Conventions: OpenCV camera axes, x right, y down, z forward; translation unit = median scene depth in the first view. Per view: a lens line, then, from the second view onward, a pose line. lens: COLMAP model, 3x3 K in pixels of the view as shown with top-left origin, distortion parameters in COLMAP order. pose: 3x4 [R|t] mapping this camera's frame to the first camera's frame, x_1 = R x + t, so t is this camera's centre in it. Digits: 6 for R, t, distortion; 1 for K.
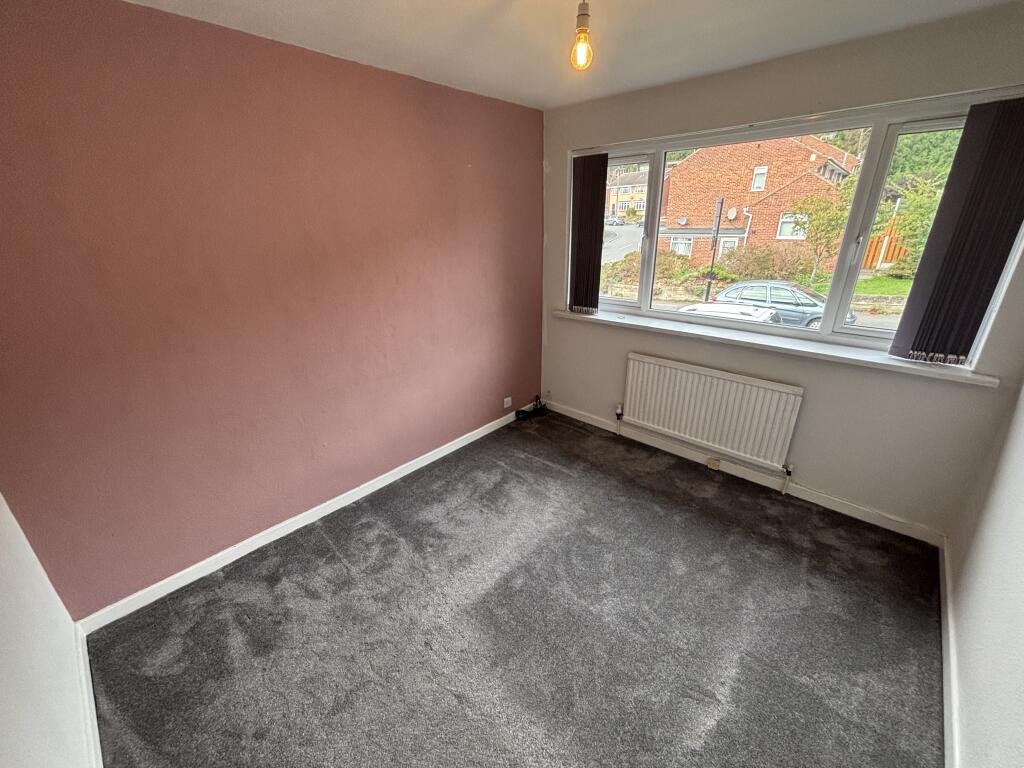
lens RADIAL K [[413.1, 0, 508.5], [0, 413.1, 382.9], [0, 0, 1]] dist [0.016291, -0.007406]
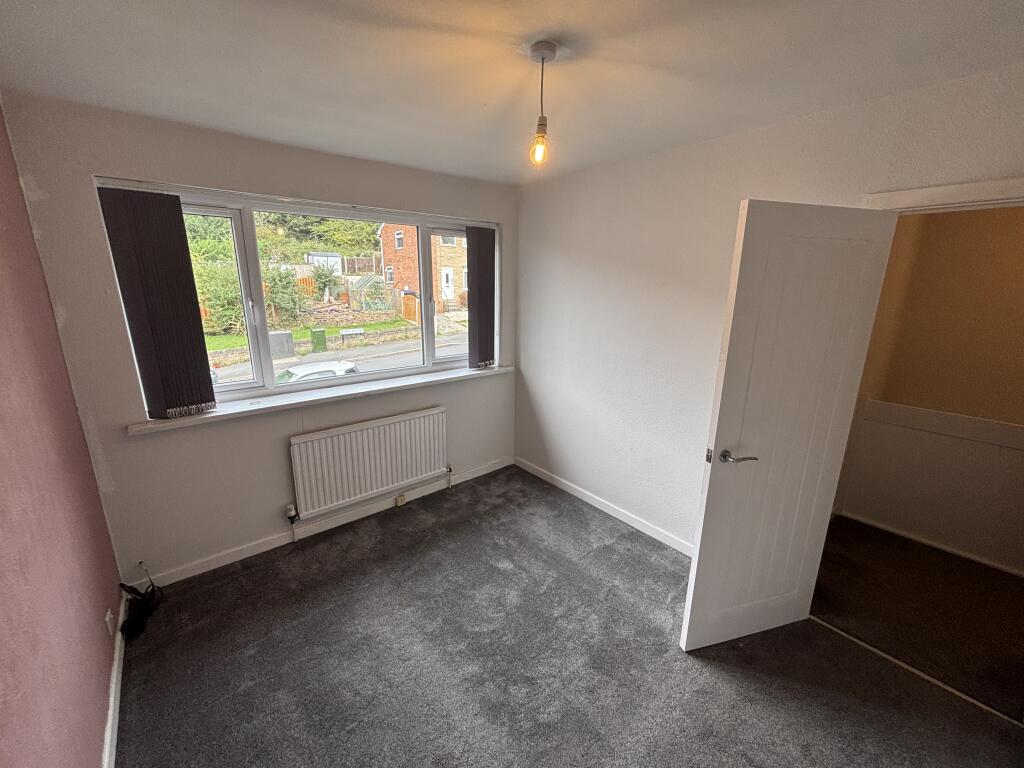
lens RADIAL K [[413.1, 0, 508.5], [0, 413.1, 382.9], [0, 0, 1]] dist [0.016291, -0.007406]
pose [[0.128837, -0.215975, 0.967861, -0.492554], [0.355192, 0.921292, 0.158302, -0.173815], [-0.925872, 0.323382, 0.195410, 0.462011]]
